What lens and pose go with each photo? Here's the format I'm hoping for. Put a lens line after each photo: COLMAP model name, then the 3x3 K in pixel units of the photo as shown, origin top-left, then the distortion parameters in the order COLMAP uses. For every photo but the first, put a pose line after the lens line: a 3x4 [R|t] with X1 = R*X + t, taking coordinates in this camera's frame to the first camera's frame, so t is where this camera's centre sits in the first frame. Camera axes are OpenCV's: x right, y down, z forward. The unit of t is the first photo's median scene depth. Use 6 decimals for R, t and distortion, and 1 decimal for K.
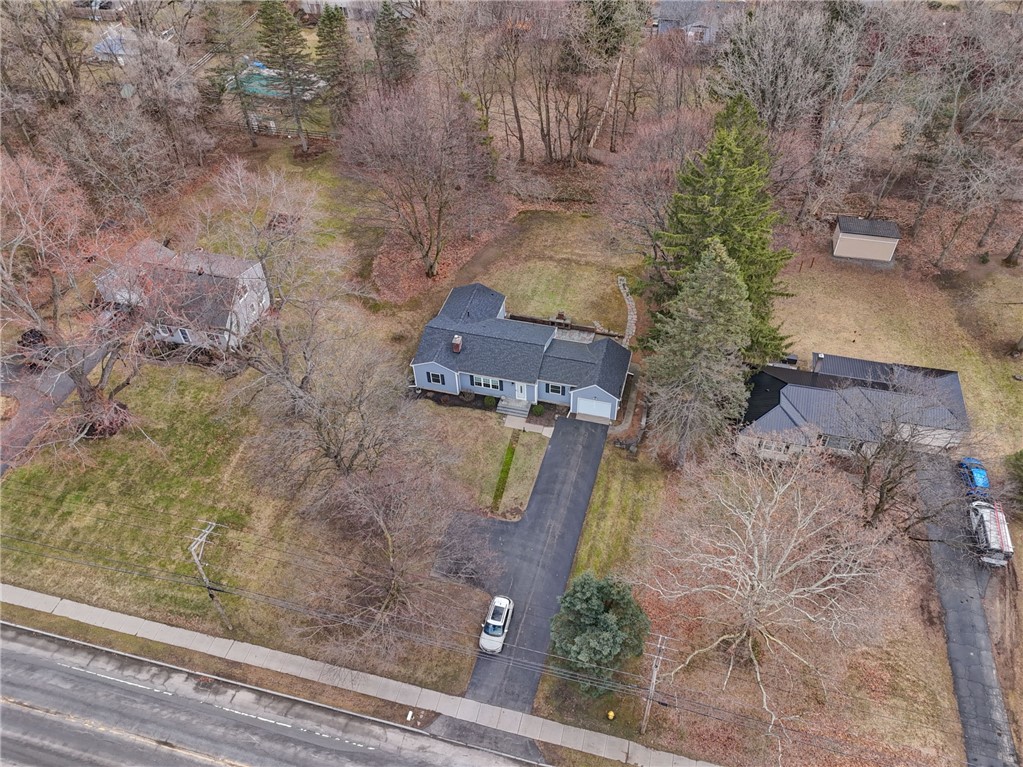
lens RADIAL K [[745.7, 0, 511.5], [0, 745.7, 383.5], [0, 0, 1]] dist [0.079682, -0.070791]
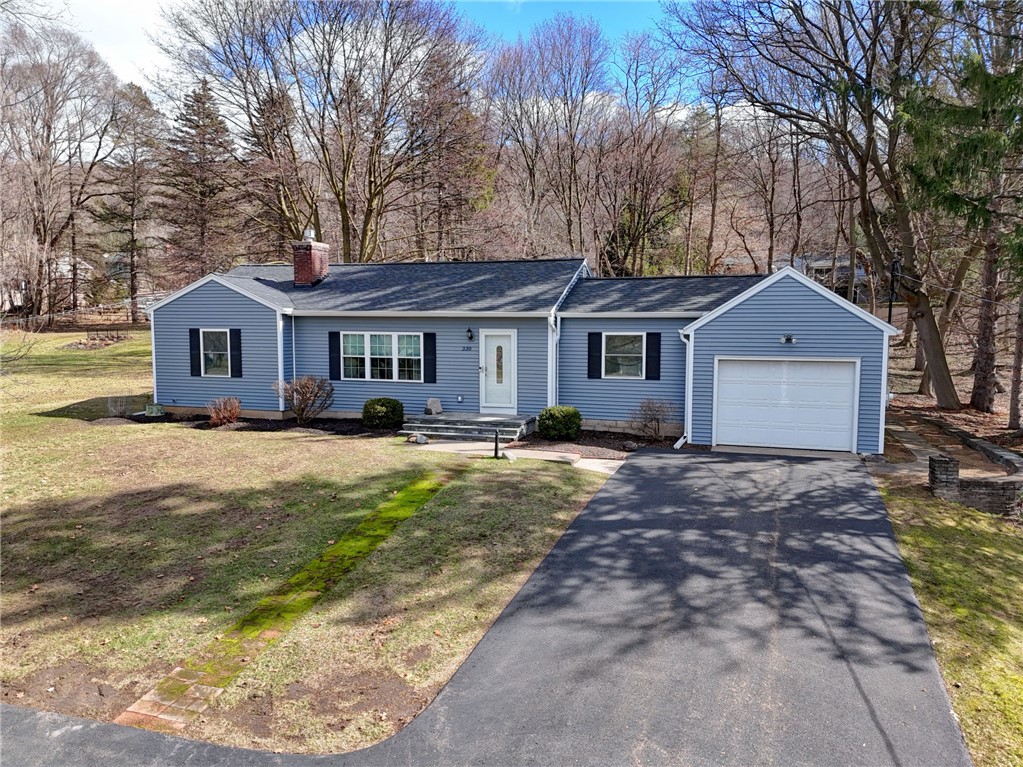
lens RADIAL K [[745.7, 0, 511.5], [0, 745.7, 383.5], [0, 0, 1]] dist [0.079682, -0.070791]
pose [[0.998362, 0.026126, -0.050902, 0.039438], [-0.052833, 0.762438, -0.644901, 0.237134], [0.021961, 0.646534, 0.762569, 0.977862]]
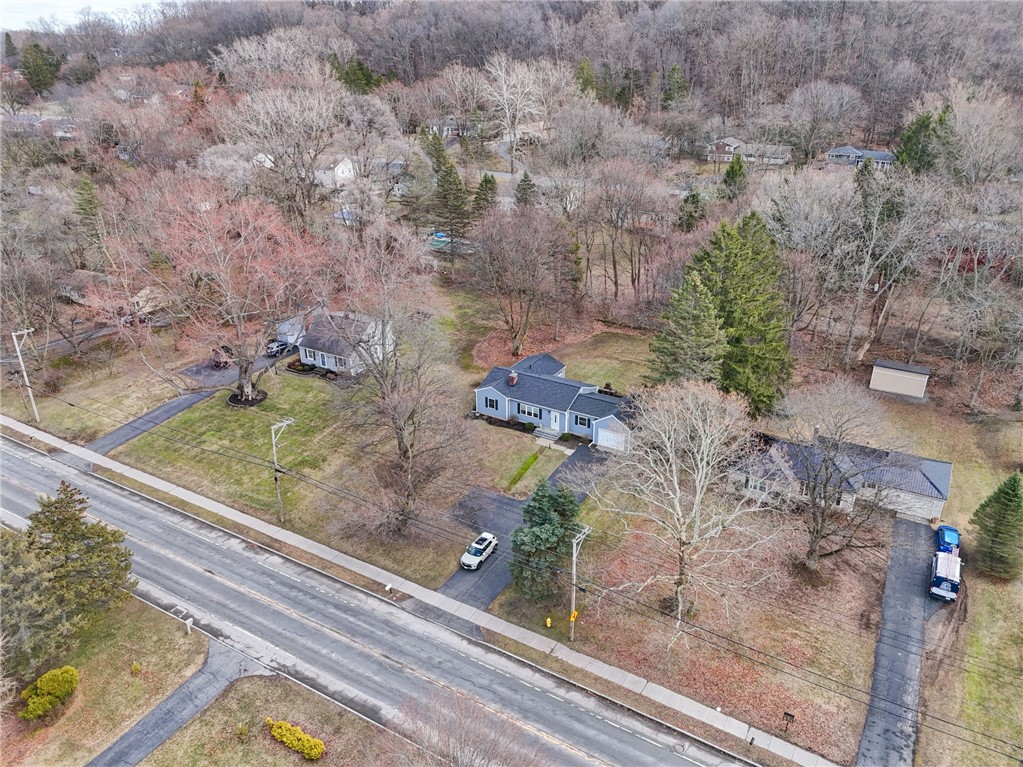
lens RADIAL K [[745.7, 0, 511.5], [0, 745.7, 383.5], [0, 0, 1]] dist [0.079682, -0.070791]
pose [[0.962193, 0.133406, -0.237460, 0.277846], [-0.206061, 0.926672, -0.314354, 0.434352], [0.178111, 0.351400, 0.919127, -0.187640]]
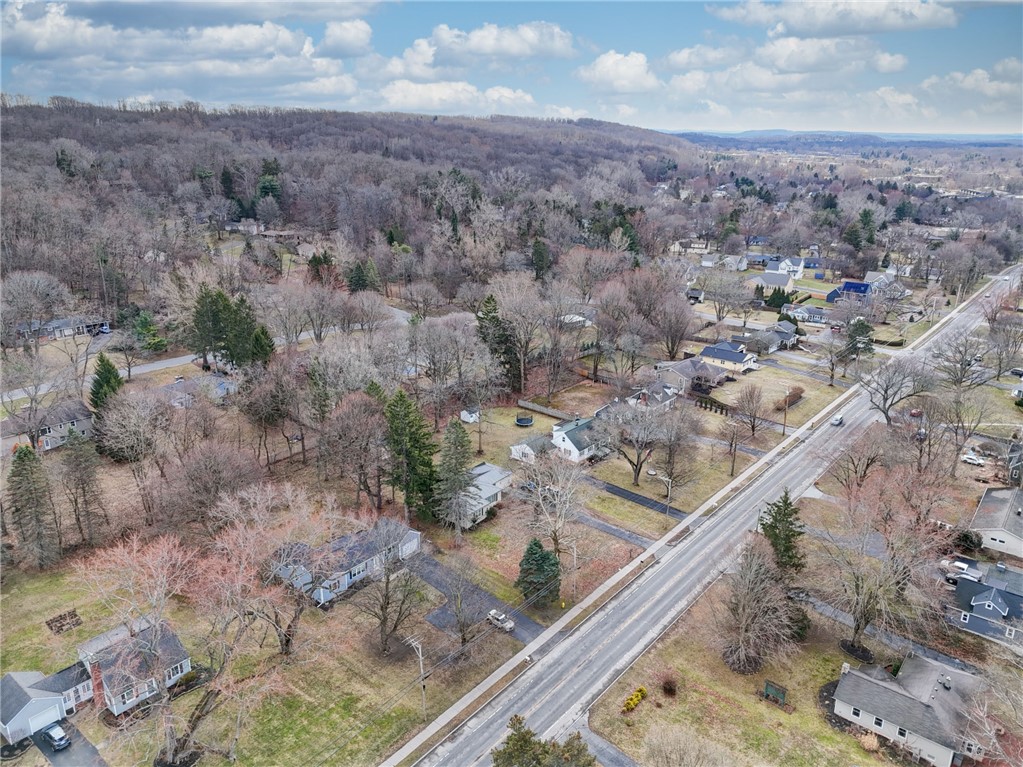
lens RADIAL K [[745.7, 0, 511.5], [0, 745.7, 383.5], [0, 0, 1]] dist [0.079682, -0.070791]
pose [[0.413163, -0.256126, 0.873897, -1.507186], [0.623847, 0.778693, -0.066721, -0.003501], [-0.663408, 0.572745, 0.481511, -0.274332]]
